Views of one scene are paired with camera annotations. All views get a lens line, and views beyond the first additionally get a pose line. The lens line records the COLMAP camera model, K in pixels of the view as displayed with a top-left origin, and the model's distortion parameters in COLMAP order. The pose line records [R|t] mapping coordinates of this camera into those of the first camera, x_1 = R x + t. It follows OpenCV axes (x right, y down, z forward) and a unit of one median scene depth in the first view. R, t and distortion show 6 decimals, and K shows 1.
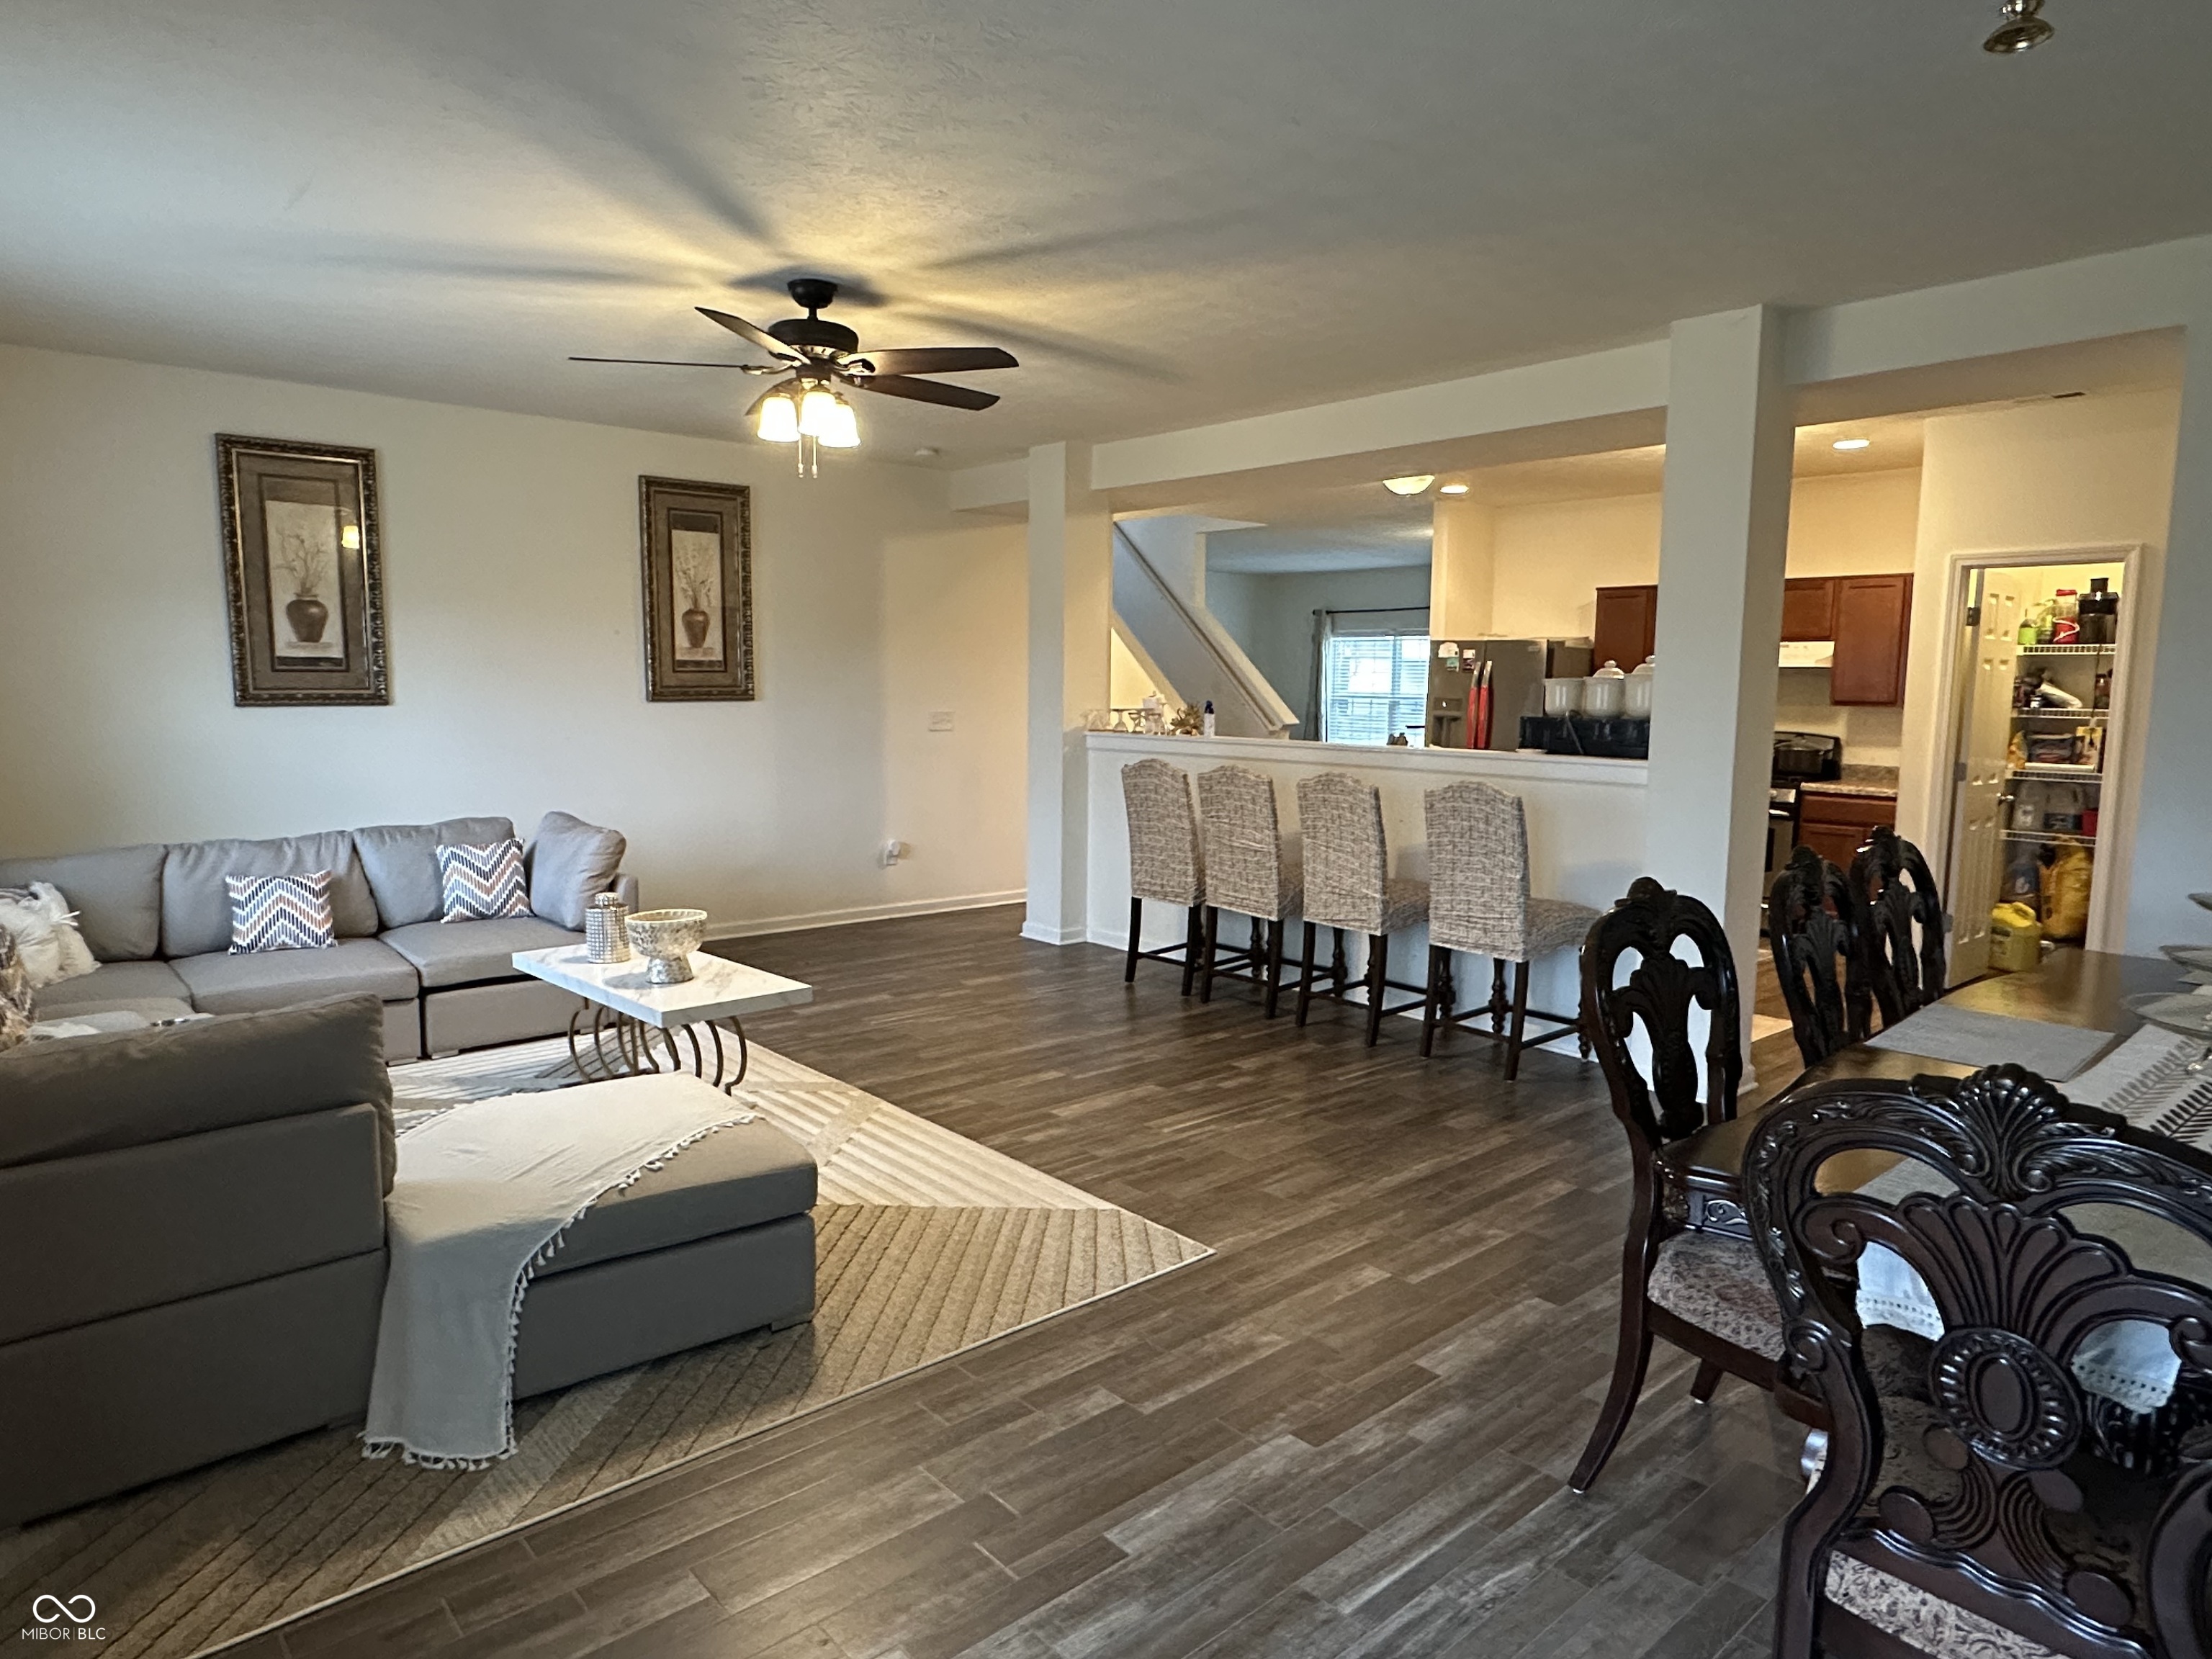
lens RADIAL K [[1342.1, 0, 1099.9], [0, 1342.1, 834.9], [0, 0, 1]] dist [-0.000659, -0.000618]
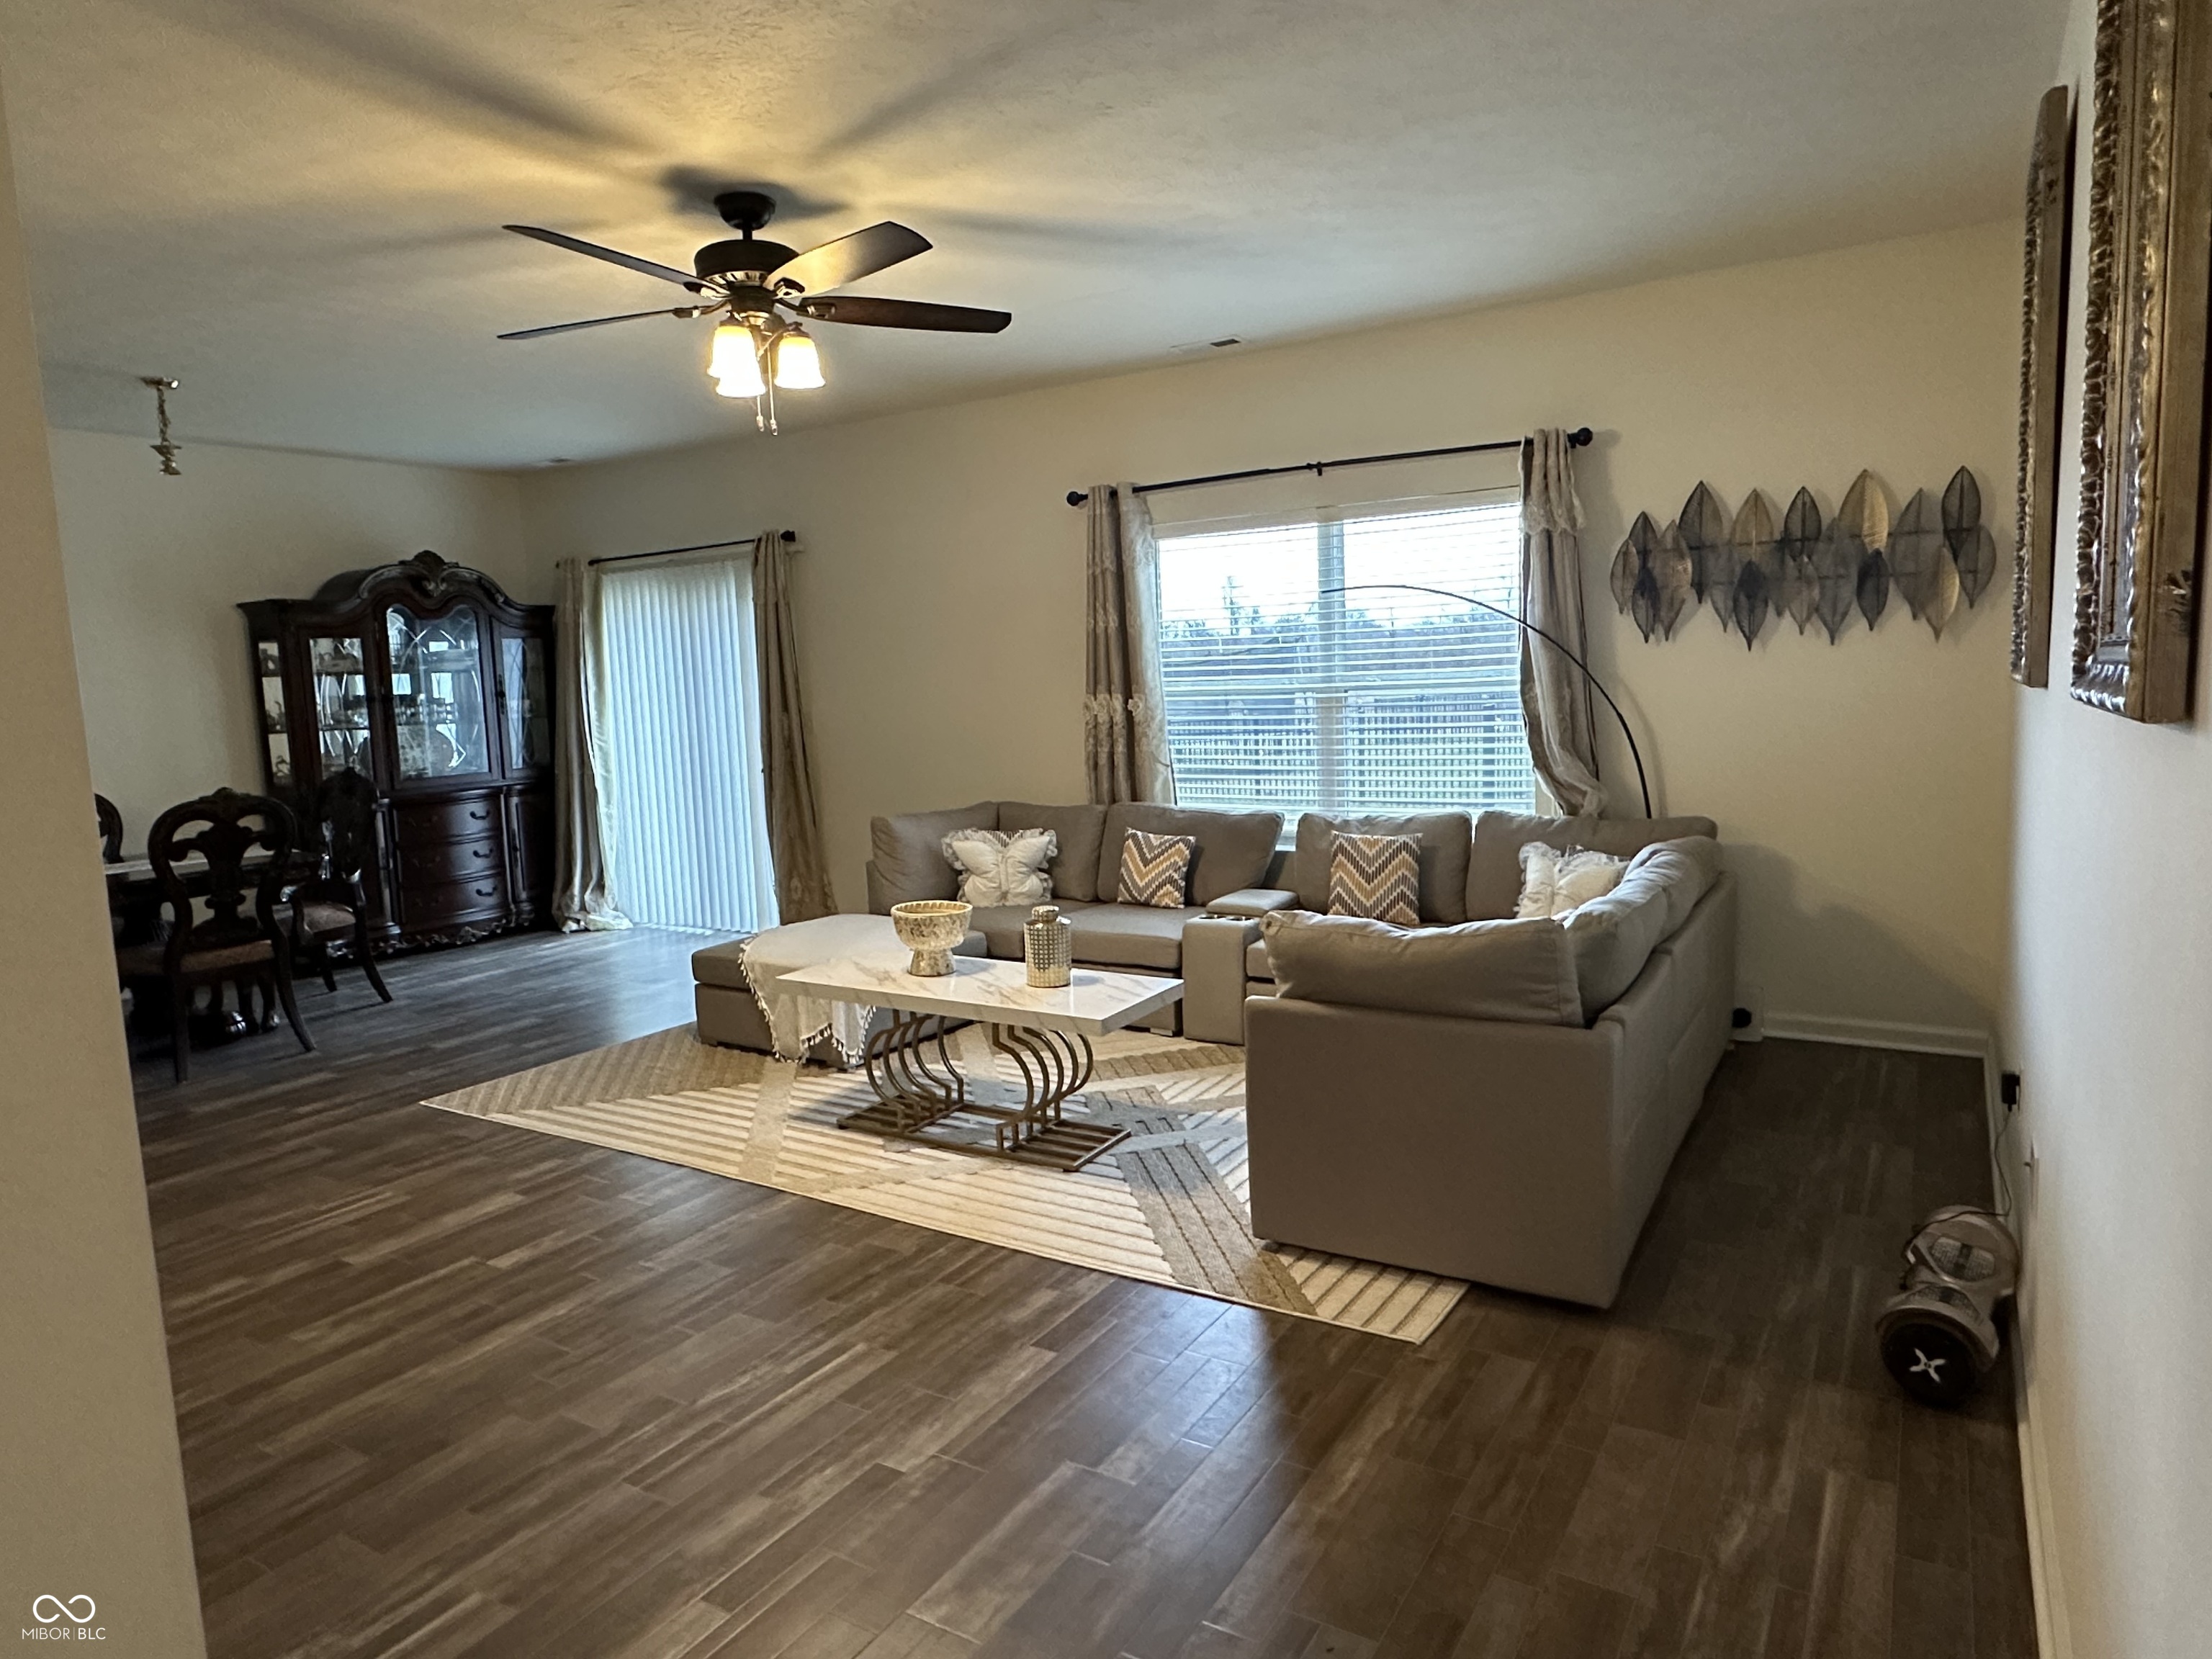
lens RADIAL K [[1342.1, 0, 1105.6], [0, 1342.1, 813.0], [0, 0, 1]] dist [-0.000659, -0.000618]
pose [[-0.953516, 0.062926, -0.294699, -0.152525], [-0.002293, 0.976411, 0.215910, -0.212417], [0.301334, 0.206549, -0.930879, 1.861304]]
